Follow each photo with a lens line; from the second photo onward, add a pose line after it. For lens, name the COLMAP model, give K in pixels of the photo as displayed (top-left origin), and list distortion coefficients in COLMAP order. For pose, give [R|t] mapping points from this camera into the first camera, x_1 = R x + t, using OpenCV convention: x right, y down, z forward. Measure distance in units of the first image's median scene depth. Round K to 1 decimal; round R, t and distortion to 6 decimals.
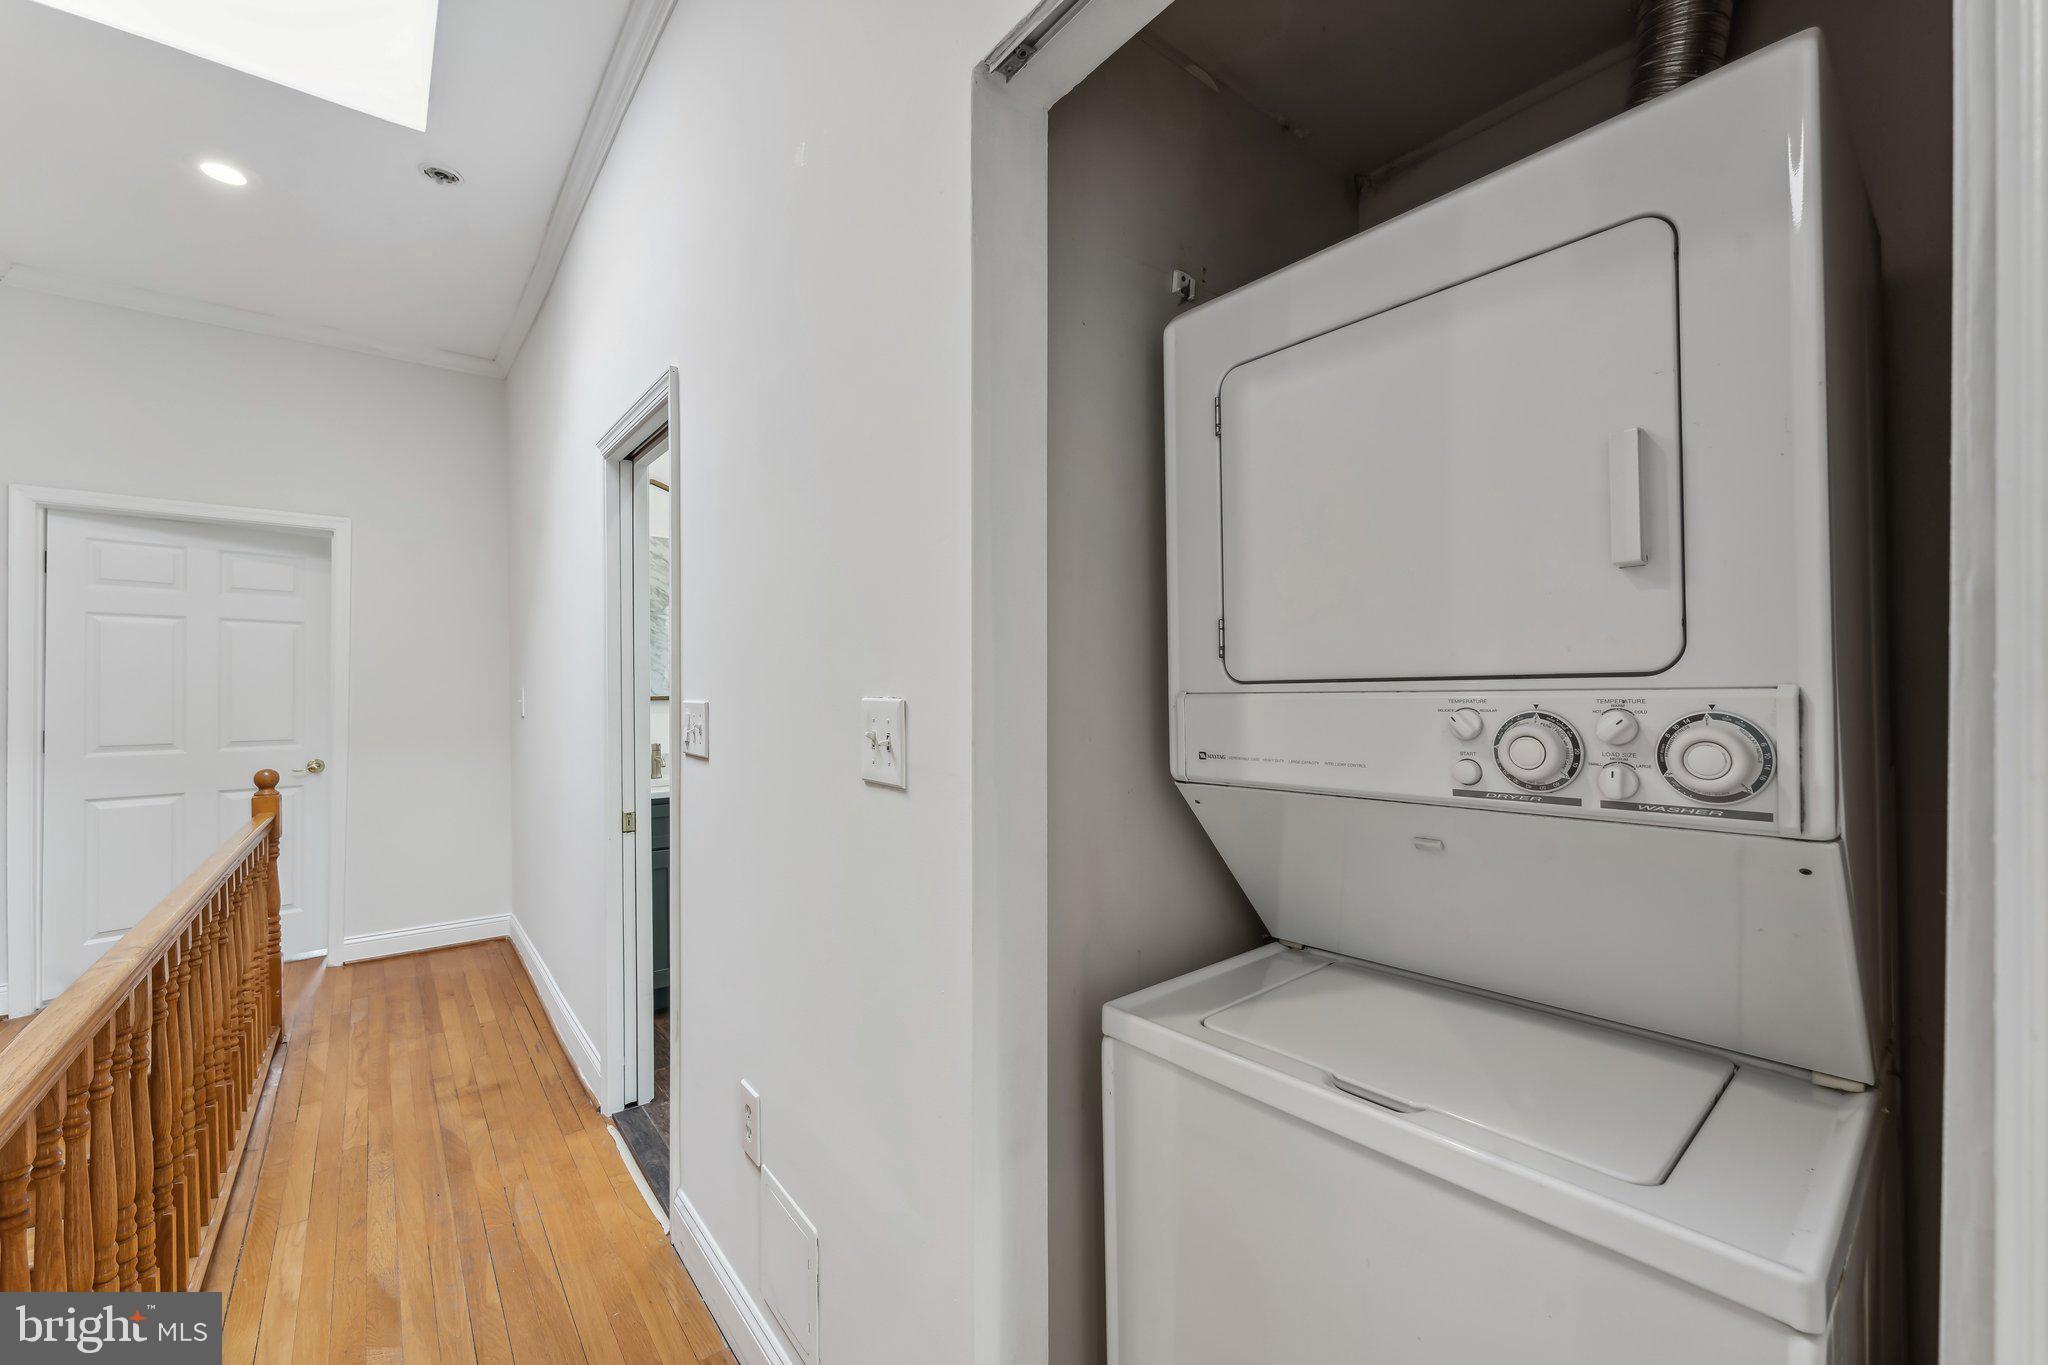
lens RADIAL K [[834.8, 0, 1022.1], [0, 834.8, 683.5], [0, 0, 1]] dist [0.000135, 0.000013]
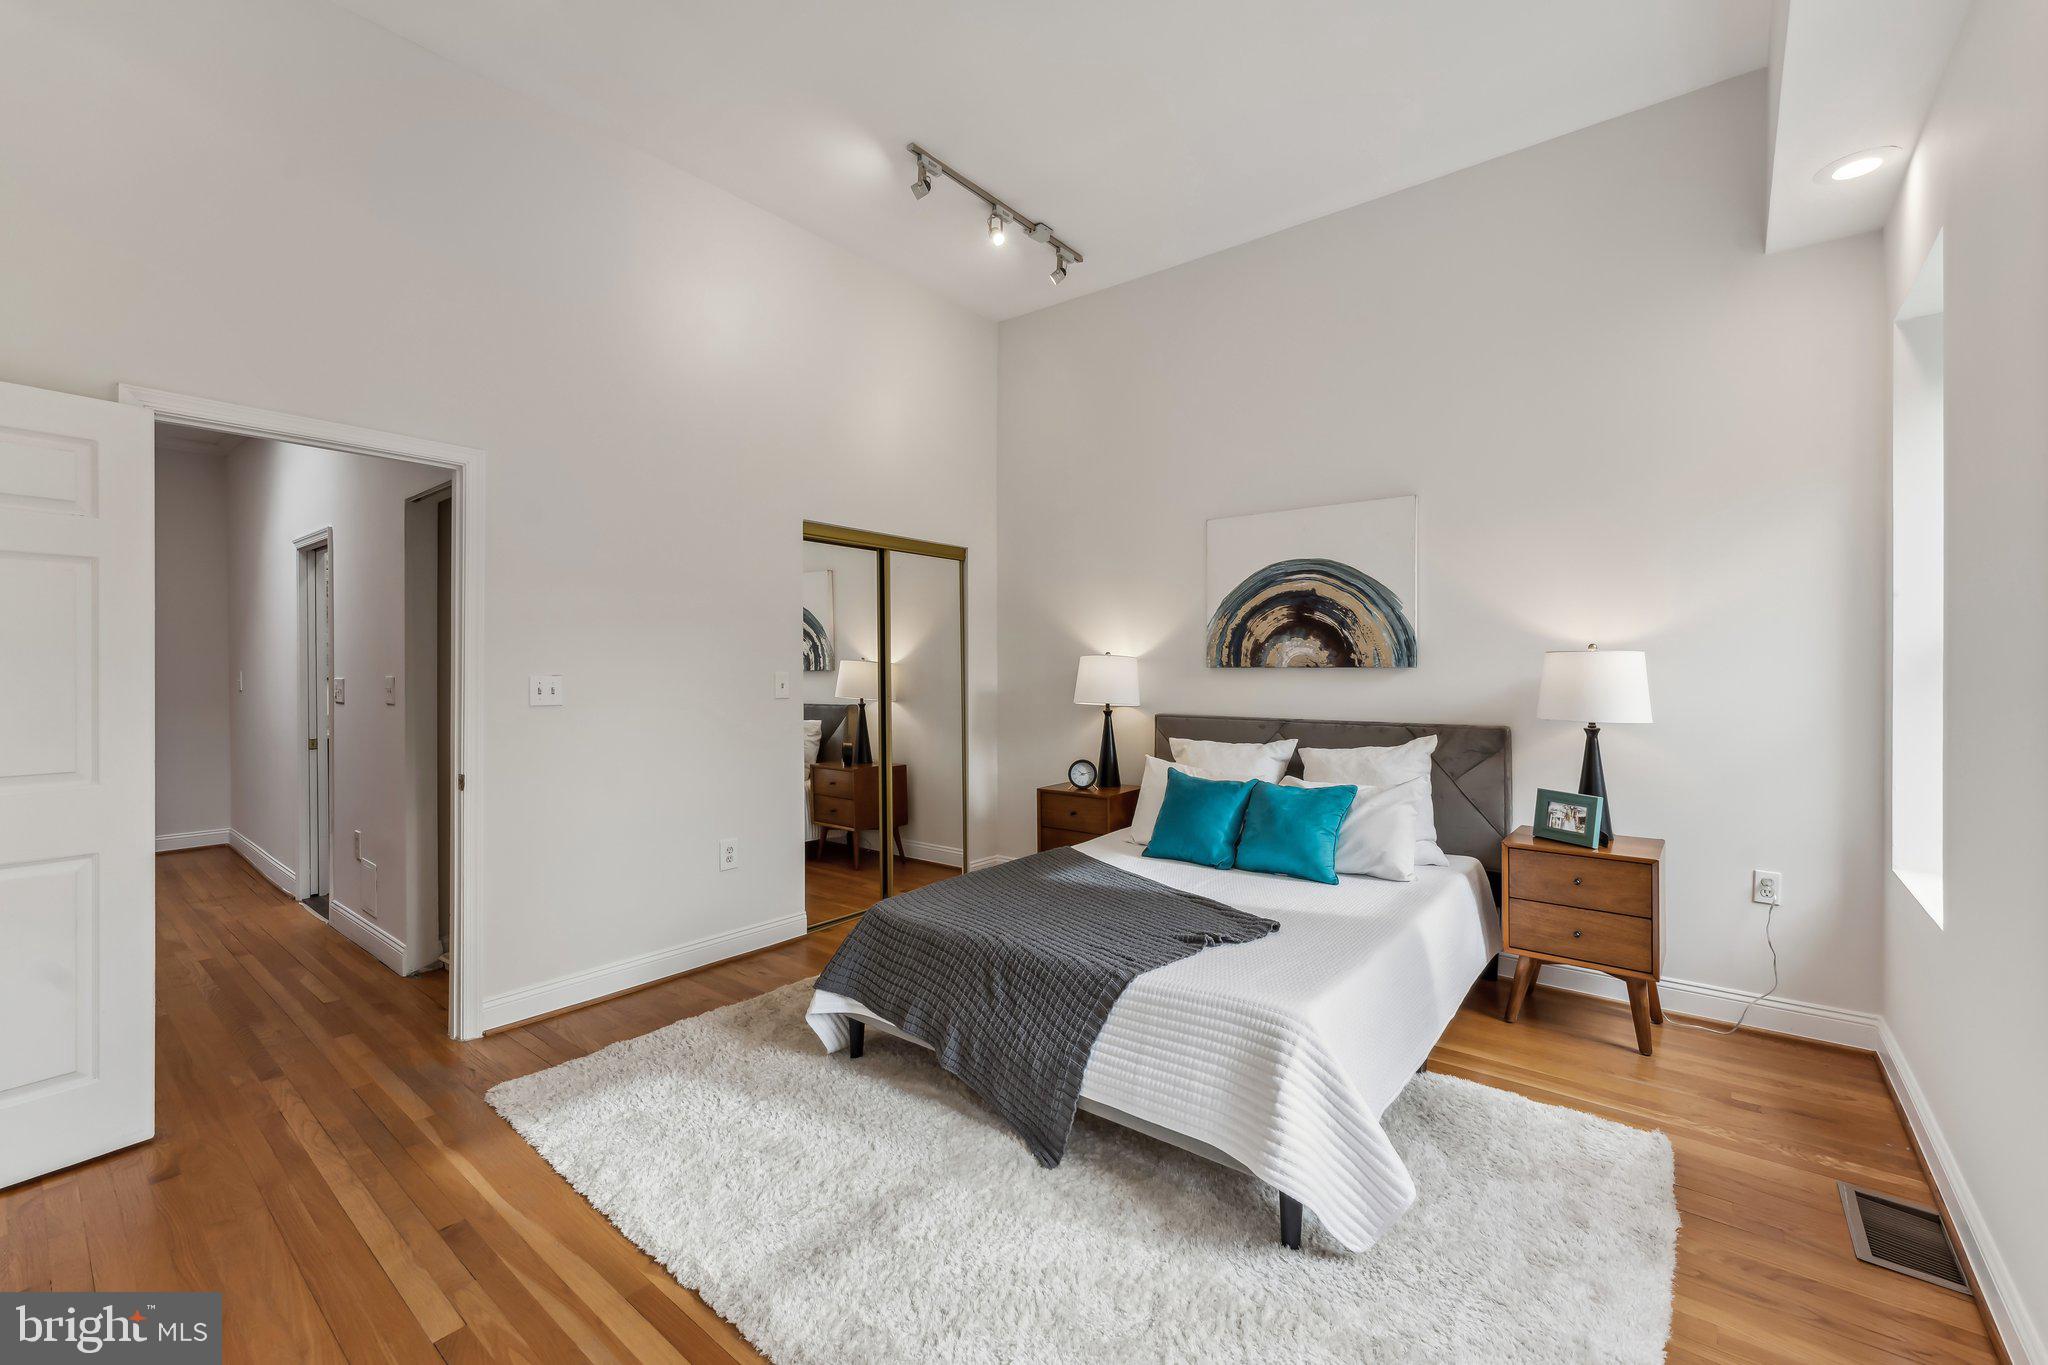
lens RADIAL K [[834.8, 0, 1018.9], [0, 834.8, 670.4], [0, 0, 1]] dist [0.000135, 0.000013]
pose [[0.975568, 0.006888, 0.219591, 0.672363], [-0.008010, 0.999959, 0.004220, -0.018923], [-0.219553, -0.005876, 0.975583, -1.191515]]
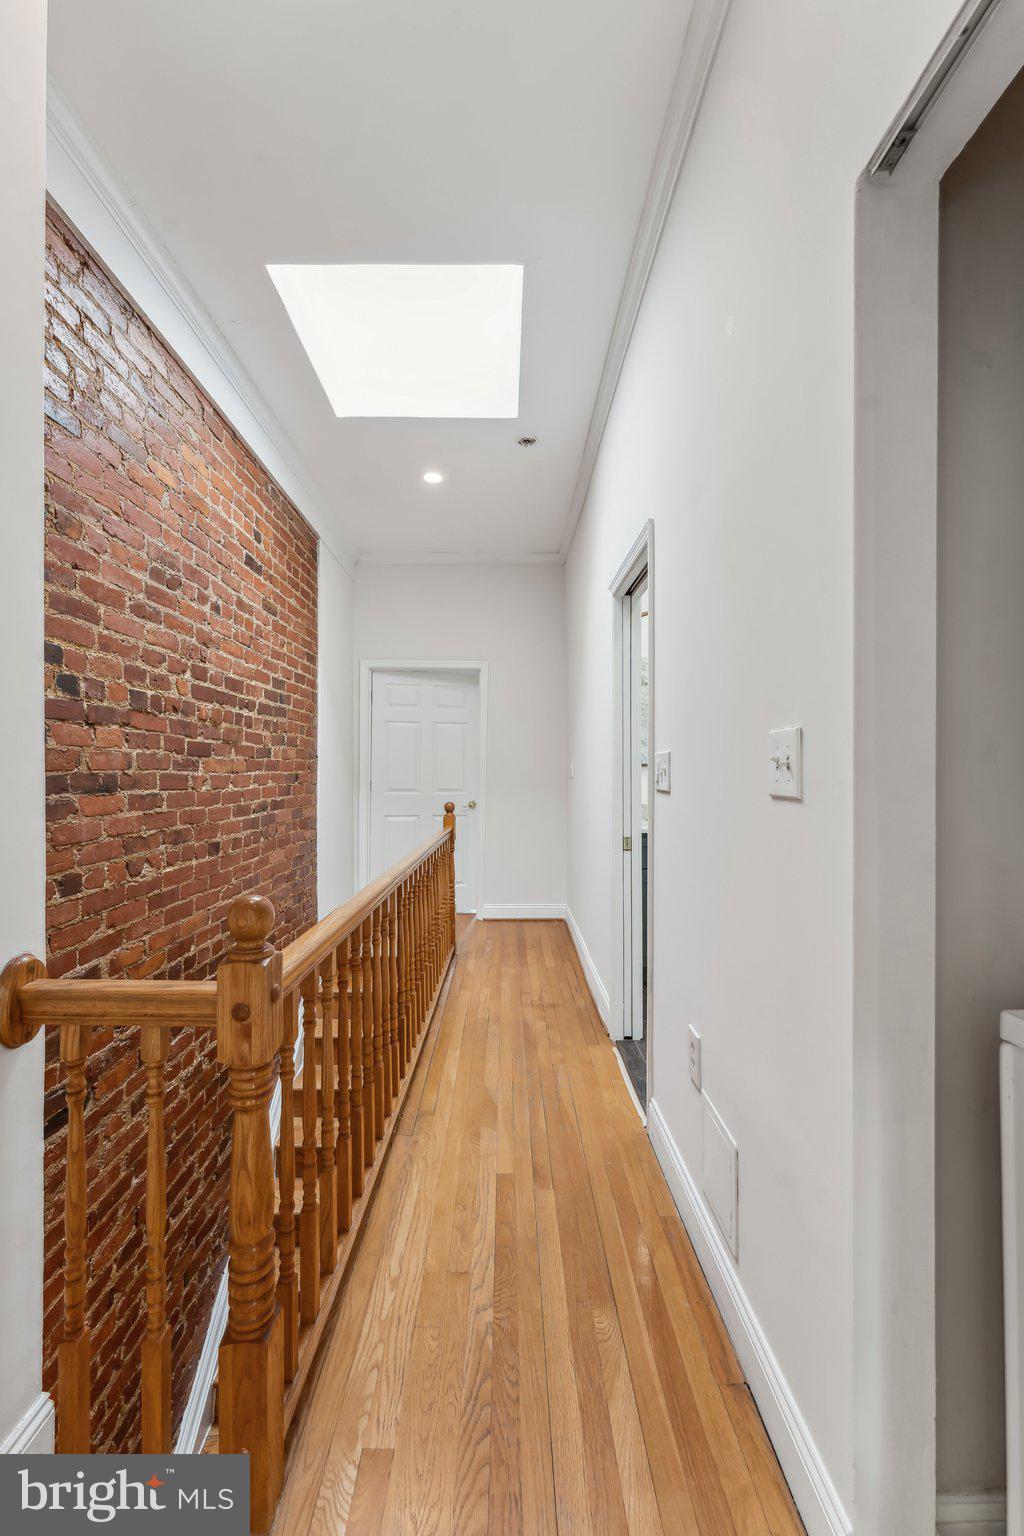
lens RADIAL K [[626.1, 0, 504.2], [0, 626.1, 771.9], [0, 0, 1]] dist [0.000135, 0.000013]
pose [[0.787039, 0.011059, -0.616804, 0.038872], [-0.010184, 0.999936, 0.004934, 0.038439], [0.616819, 0.002398, 0.787102, -0.002450]]
